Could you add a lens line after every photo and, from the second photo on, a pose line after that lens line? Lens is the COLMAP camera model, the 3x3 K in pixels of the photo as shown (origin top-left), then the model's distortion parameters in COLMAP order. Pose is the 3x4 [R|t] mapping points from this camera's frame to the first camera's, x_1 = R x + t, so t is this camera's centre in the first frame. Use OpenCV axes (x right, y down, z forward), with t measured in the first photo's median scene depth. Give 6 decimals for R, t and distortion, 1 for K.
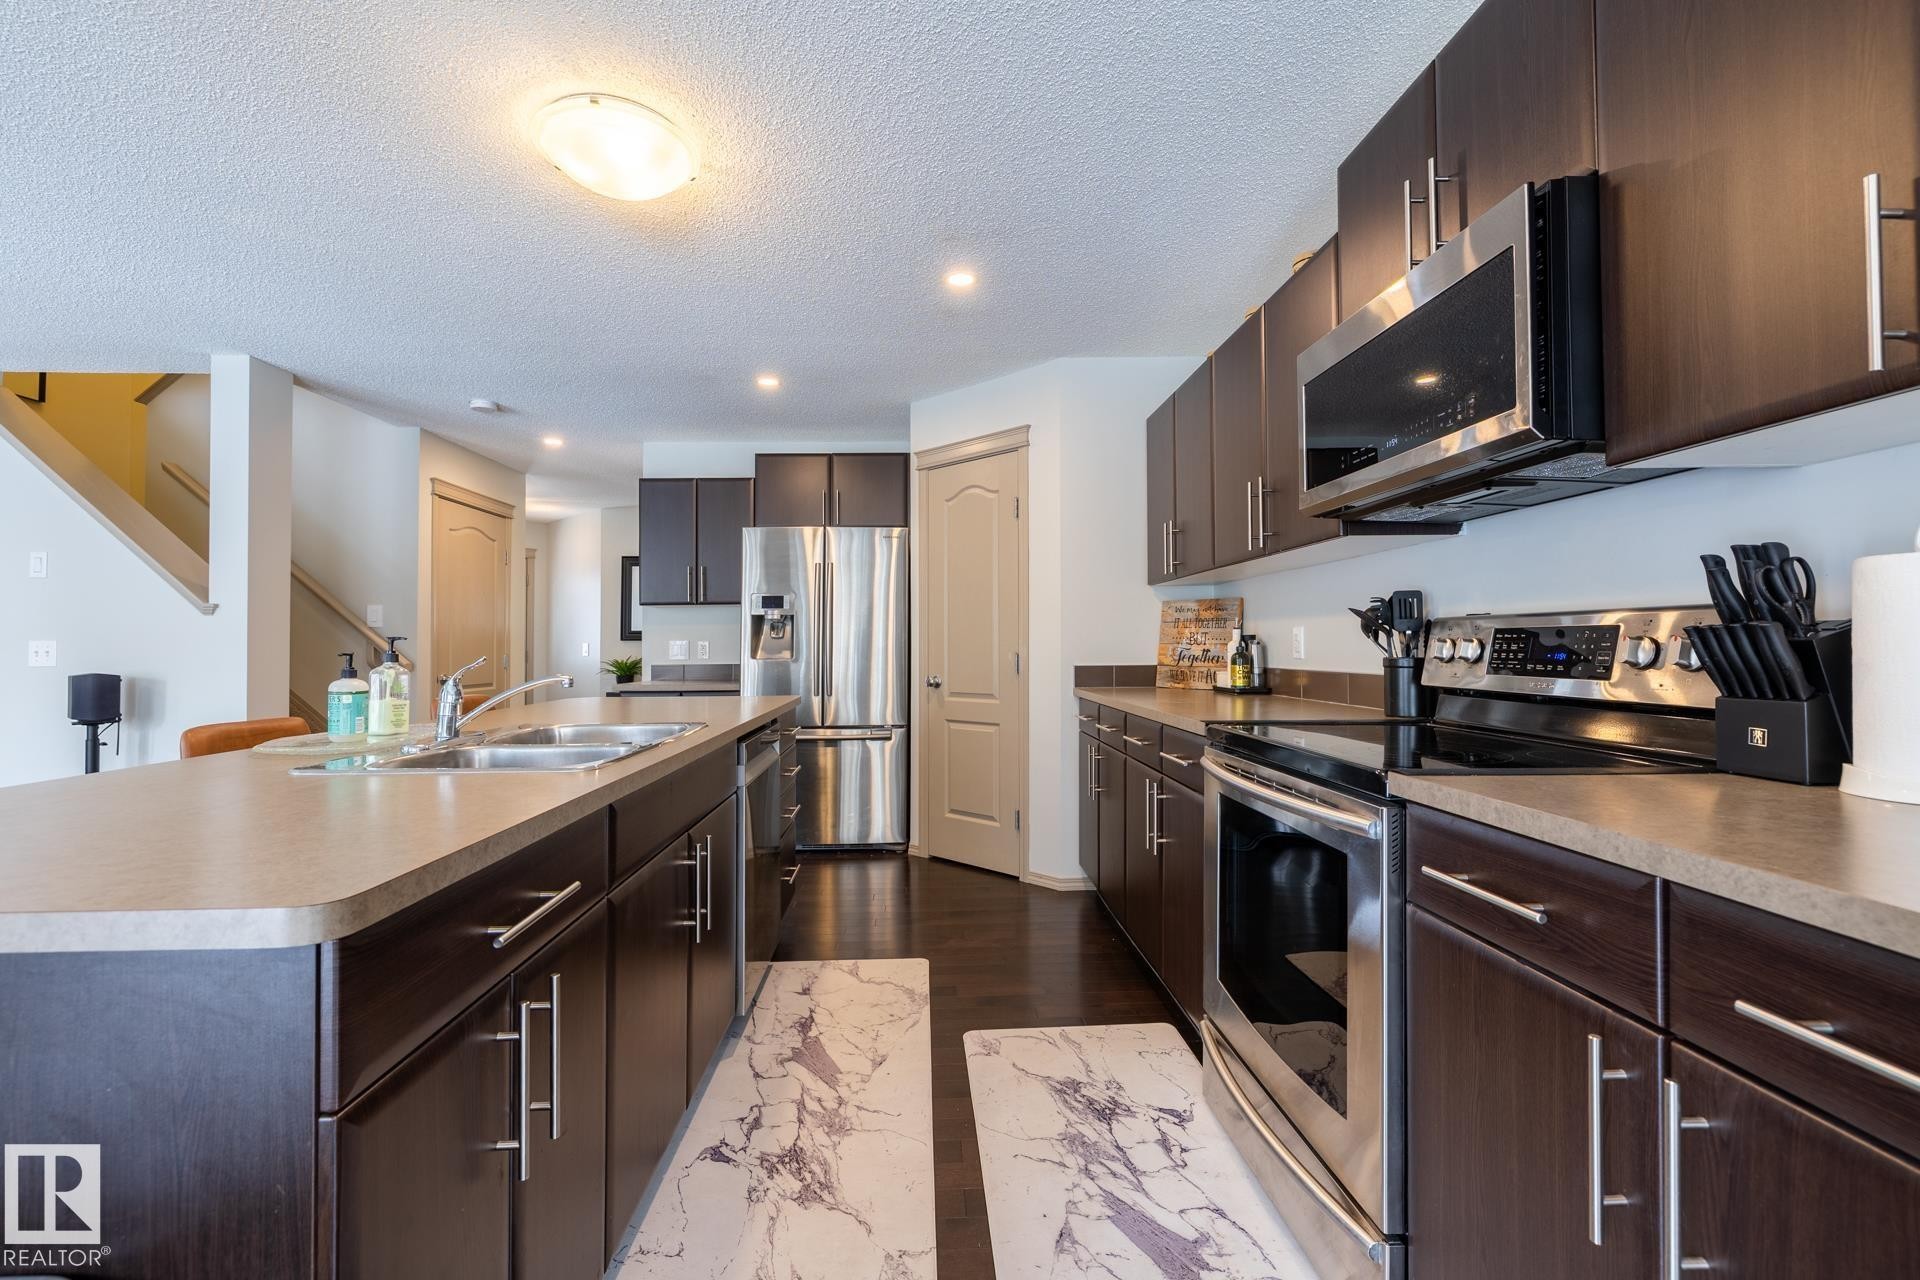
lens RADIAL K [[817.1, 0, 941.9], [0, 817.1, 640.1], [0, 0, 1]] dist [-0.001766, -0.000116]
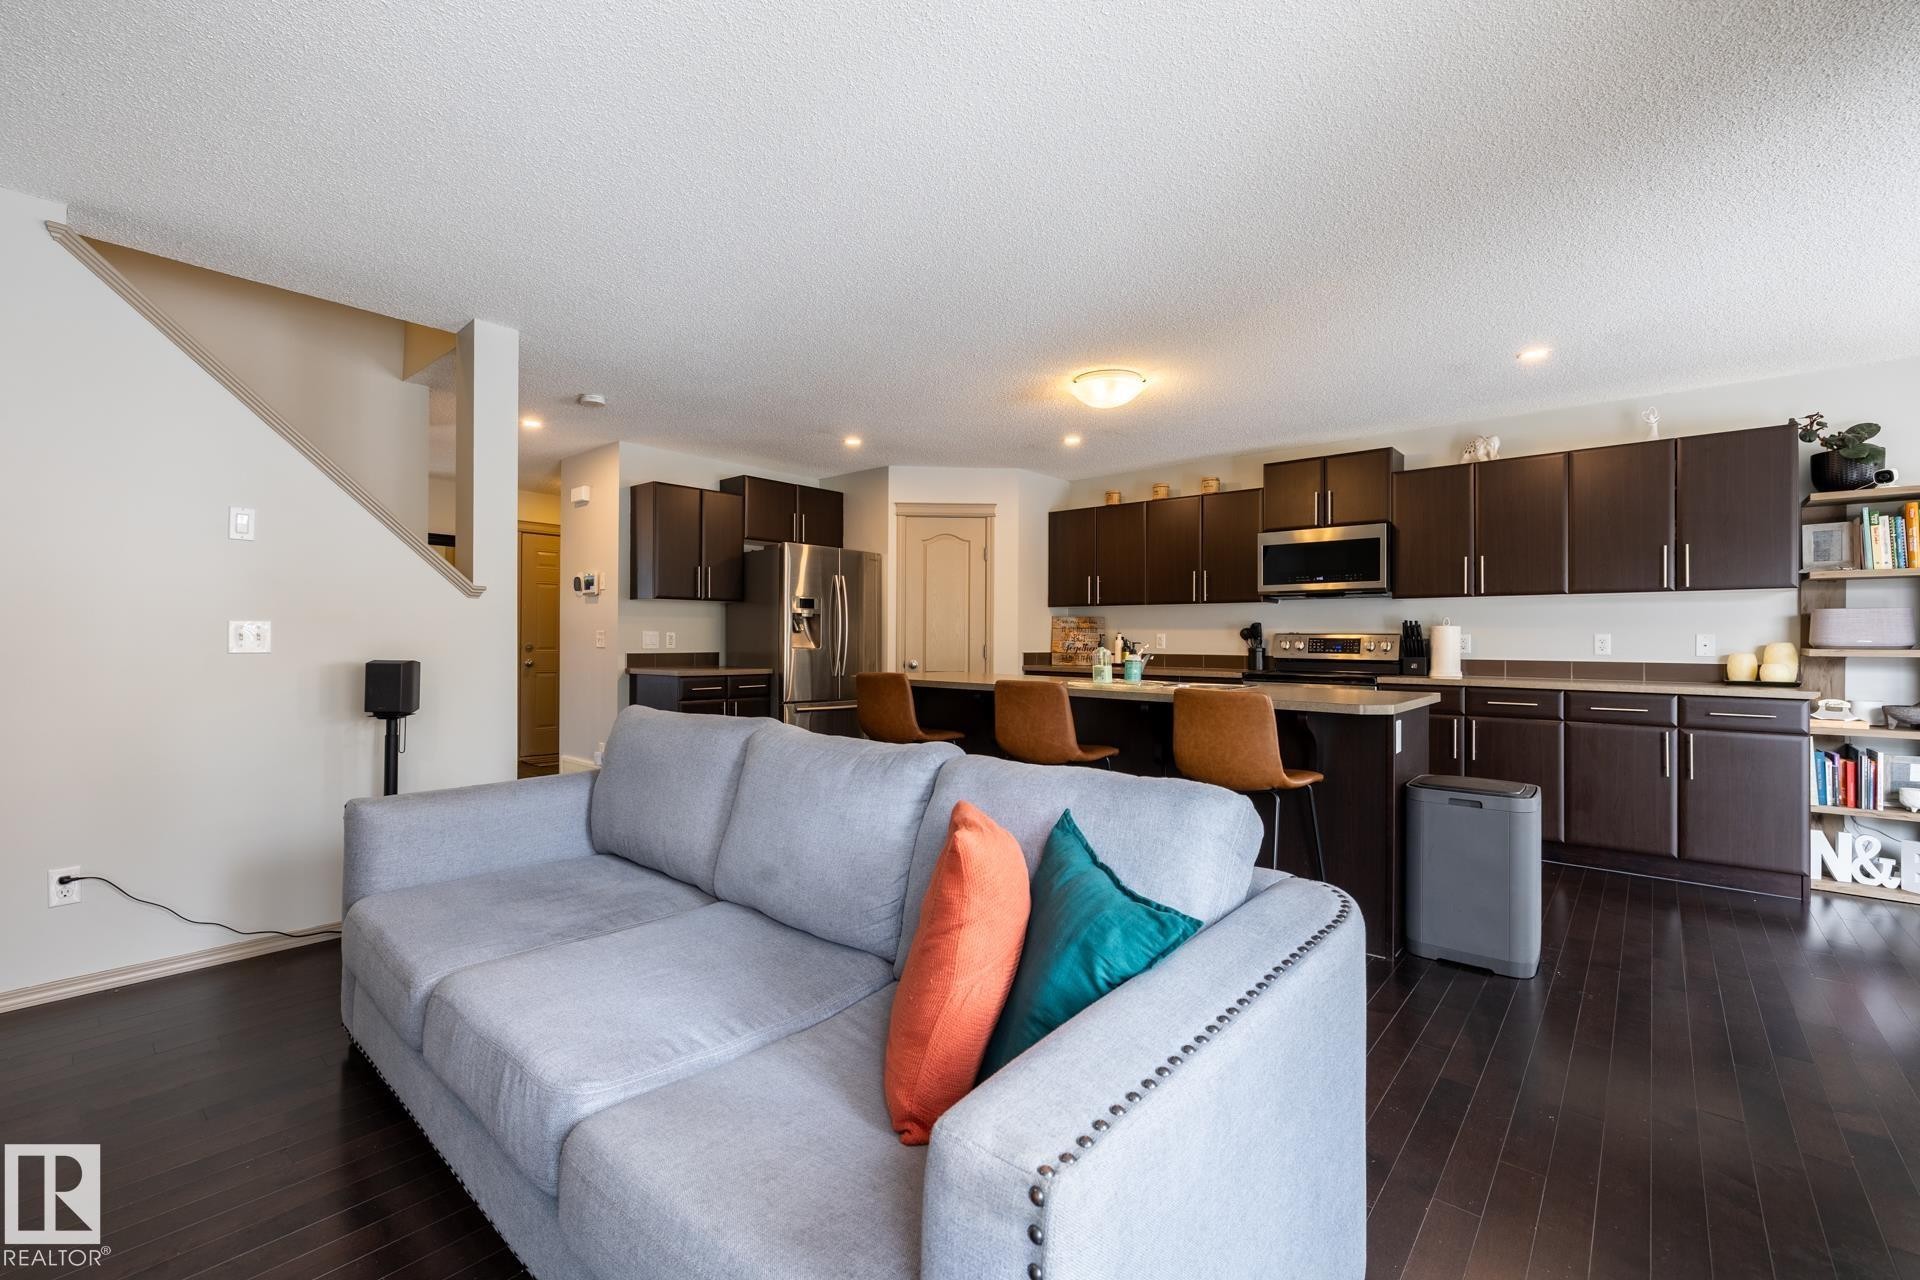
lens RADIAL K [[817.1, 0, 956.6], [0, 817.1, 630.8], [0, 0, 1]] dist [-0.001766, -0.000116]
pose [[0.671348, 0.020876, 0.740848, -1.220448], [-0.017531, 0.999771, -0.012285, 0.009295], [-0.740935, -0.004740, 0.671560, -0.029836]]
